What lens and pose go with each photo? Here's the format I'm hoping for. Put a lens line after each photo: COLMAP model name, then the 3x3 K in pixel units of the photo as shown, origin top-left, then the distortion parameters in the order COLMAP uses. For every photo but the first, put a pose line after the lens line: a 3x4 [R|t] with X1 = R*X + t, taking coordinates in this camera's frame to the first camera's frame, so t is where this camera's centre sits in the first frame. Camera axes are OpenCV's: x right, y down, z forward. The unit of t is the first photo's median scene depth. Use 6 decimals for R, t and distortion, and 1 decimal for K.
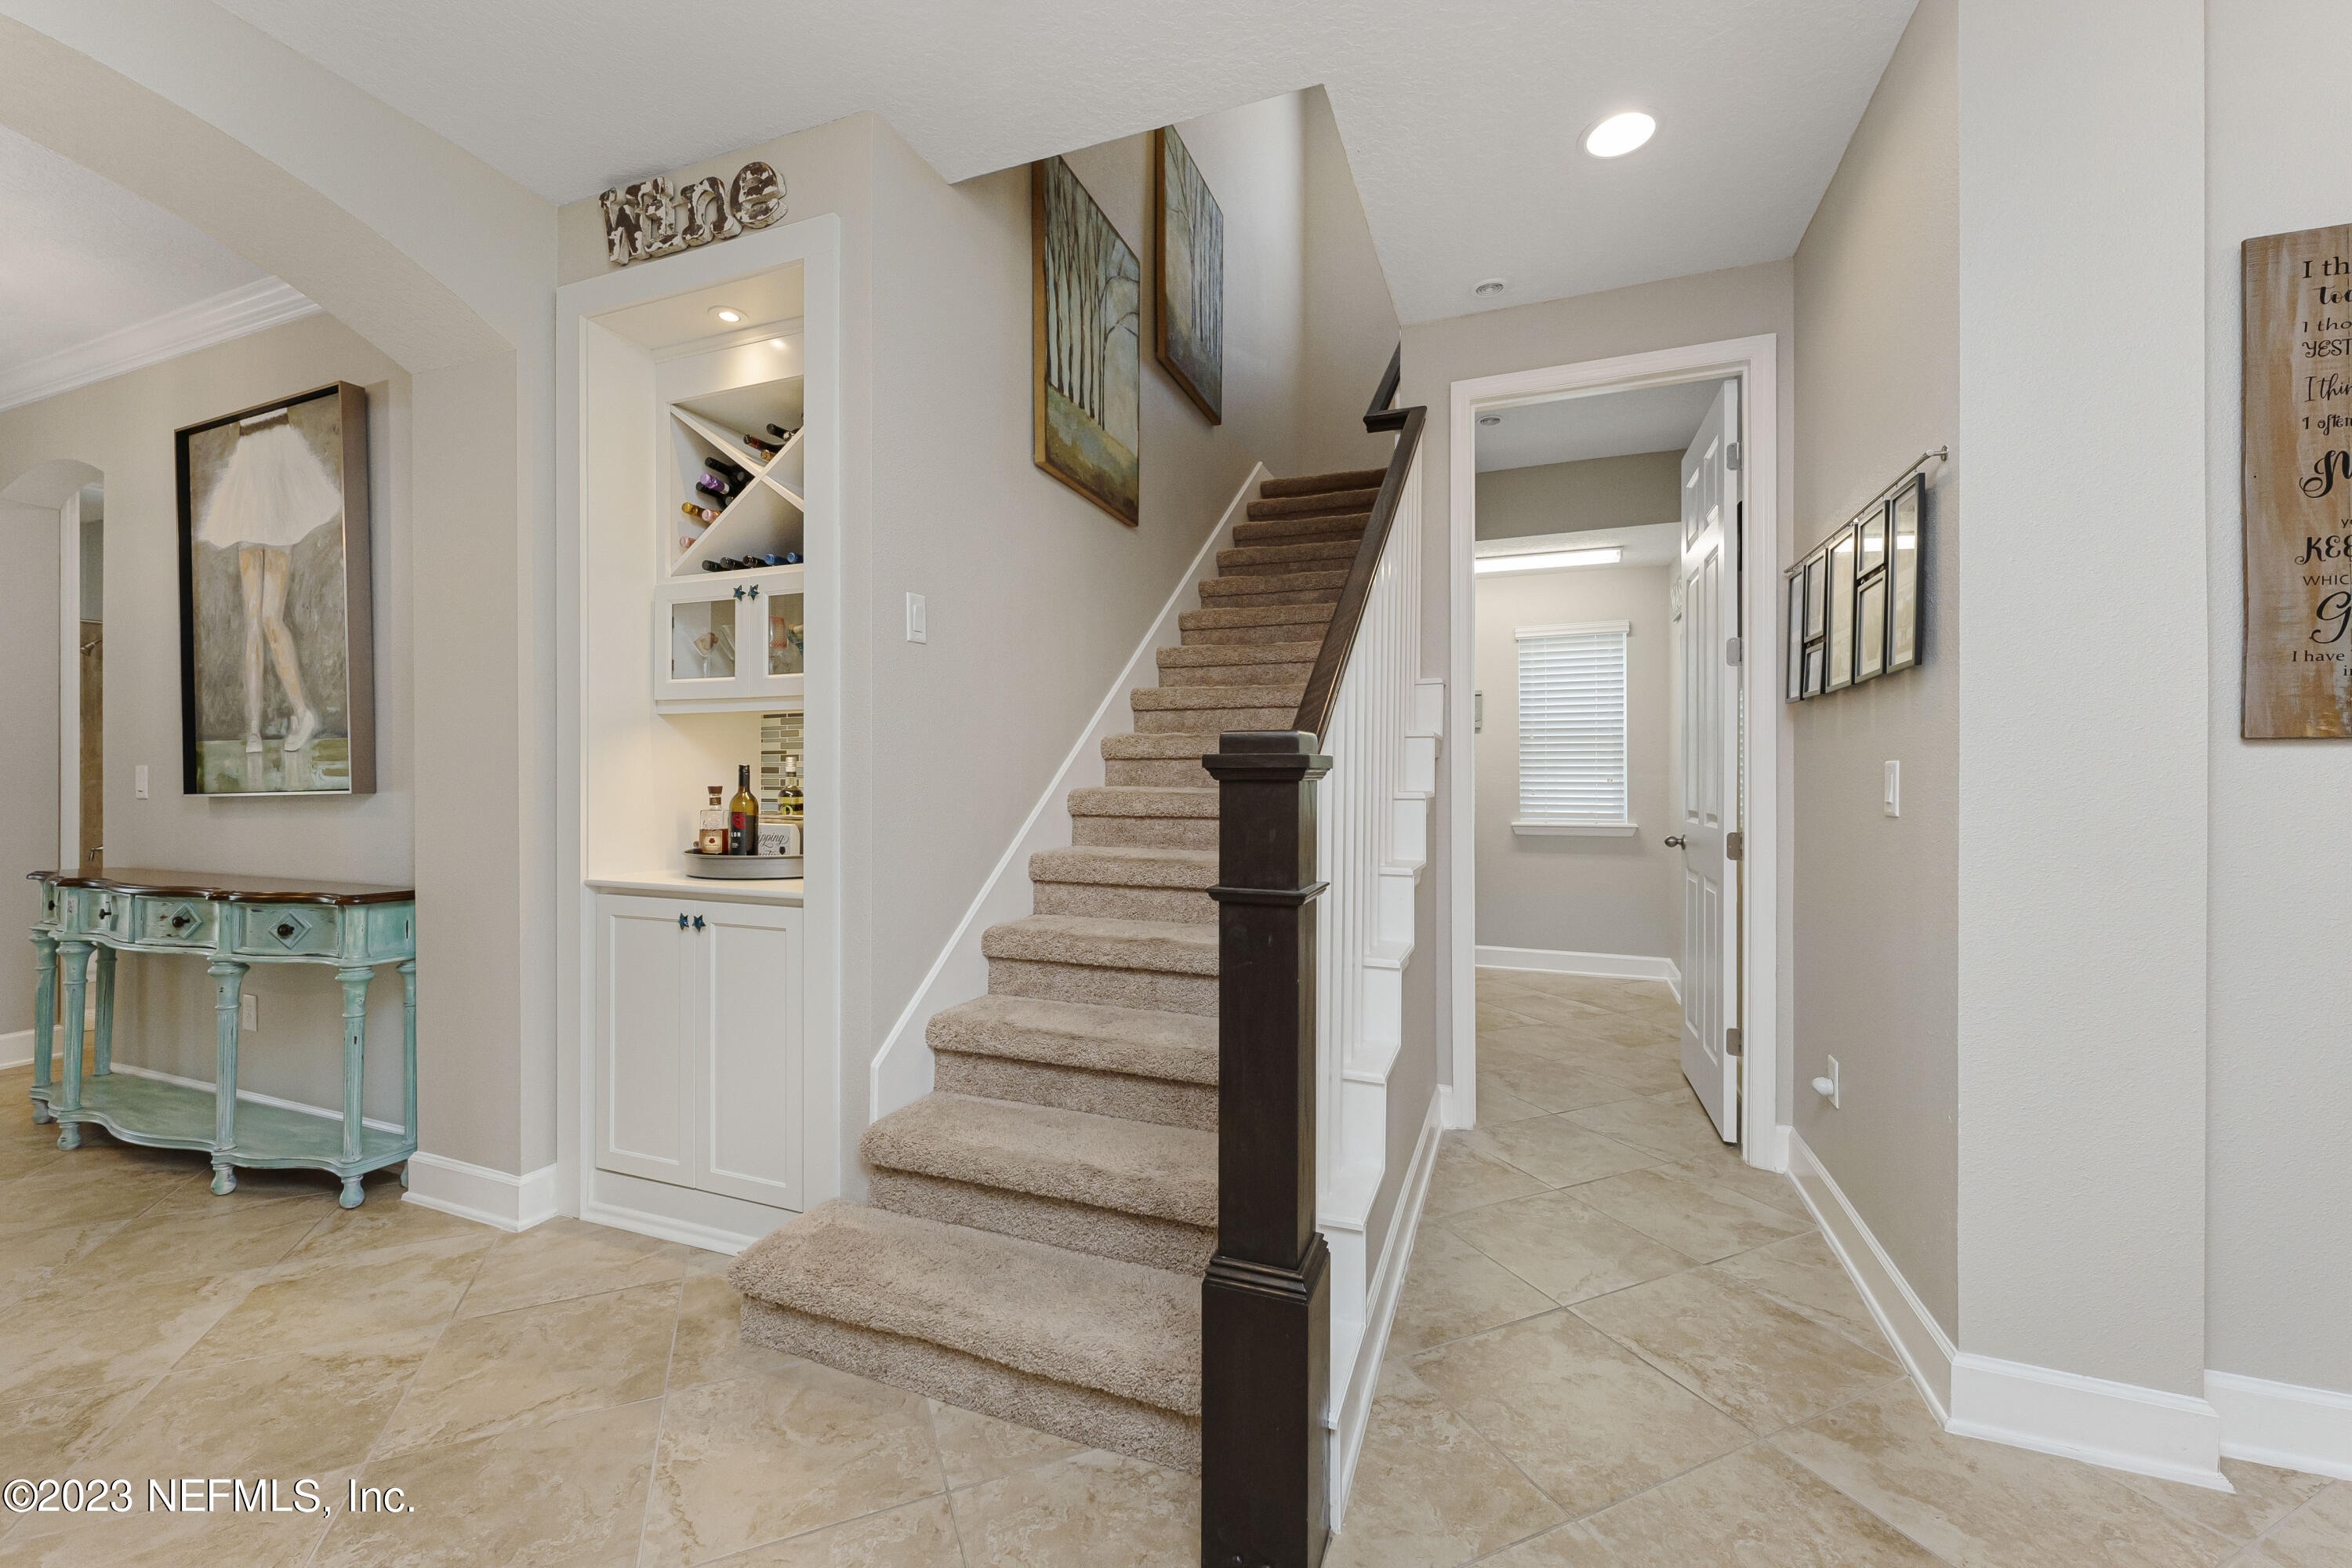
lens RADIAL K [[960.5, 0, 1175.7], [0, 960.5, 800.3], [0, 0, 1]] dist [0.013452, 0.000067]
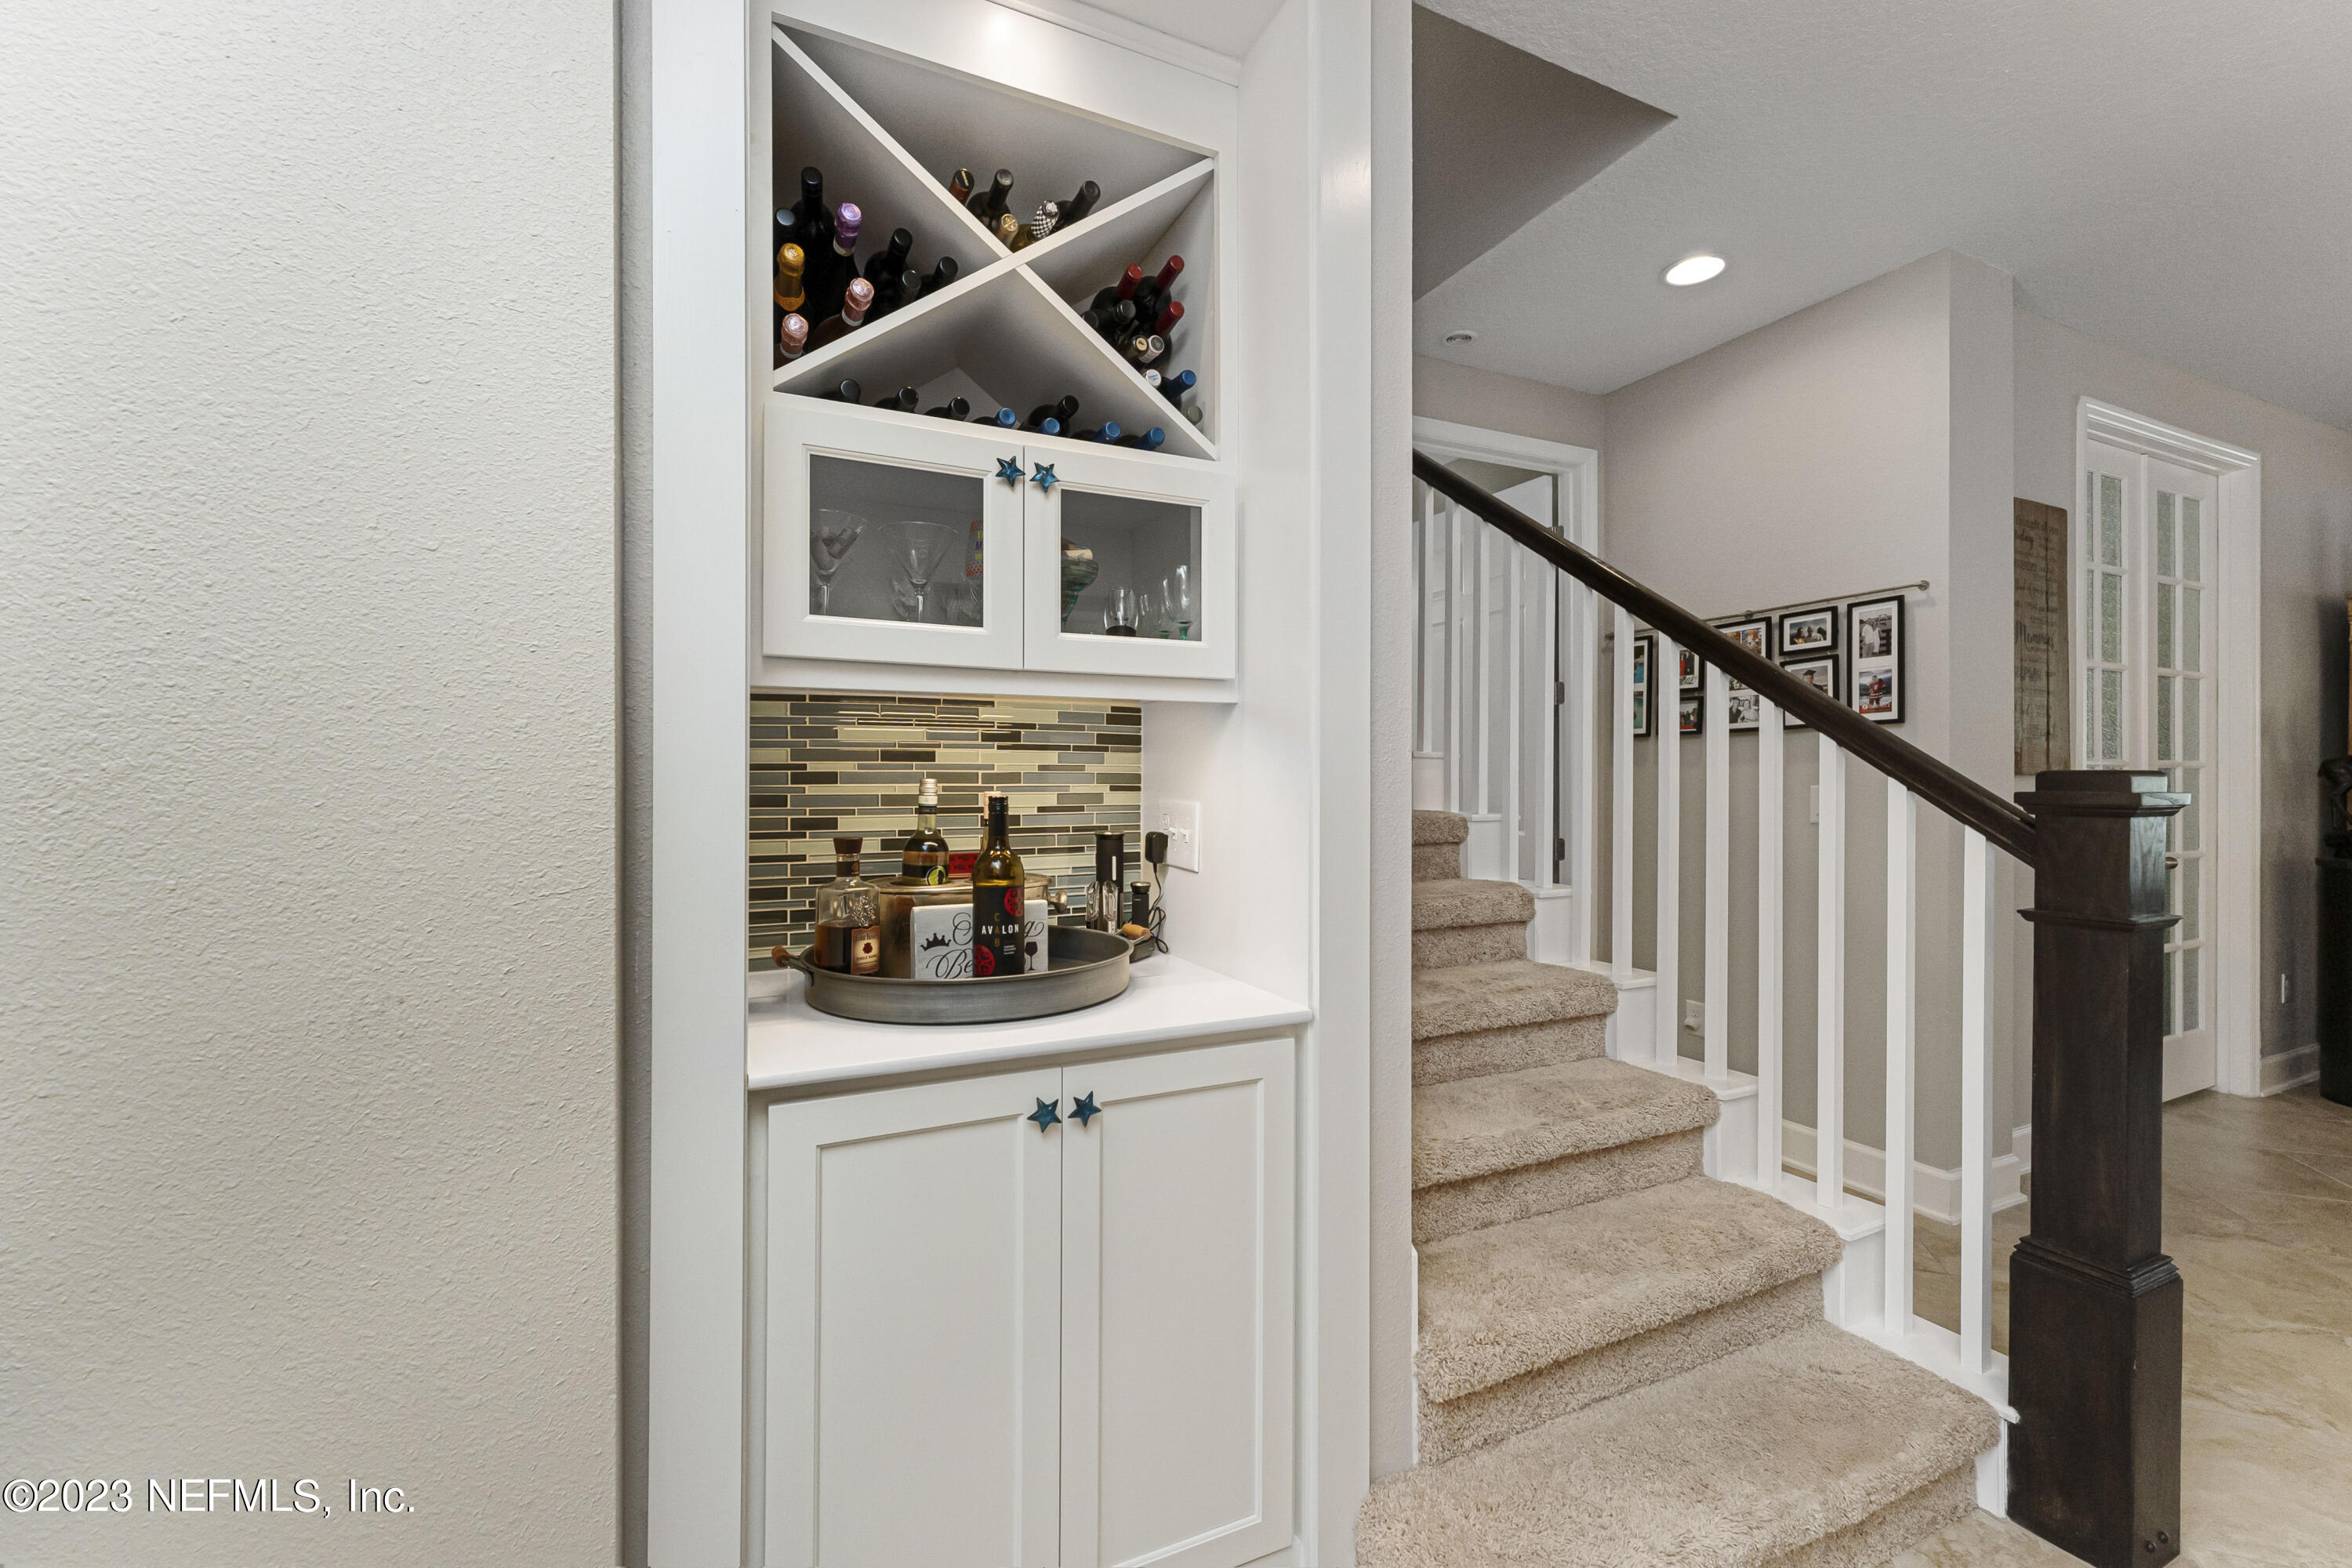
lens RADIAL K [[960.5, 0, 1175.7], [0, 960.5, 800.3], [0, 0, 1]] dist [0.013452, 0.000067]
pose [[0.707918, -0.010336, 0.706219, -0.575027], [0.016697, 0.999858, -0.002103, -0.024022], [-0.706097, 0.013280, 0.707991, 0.425634]]
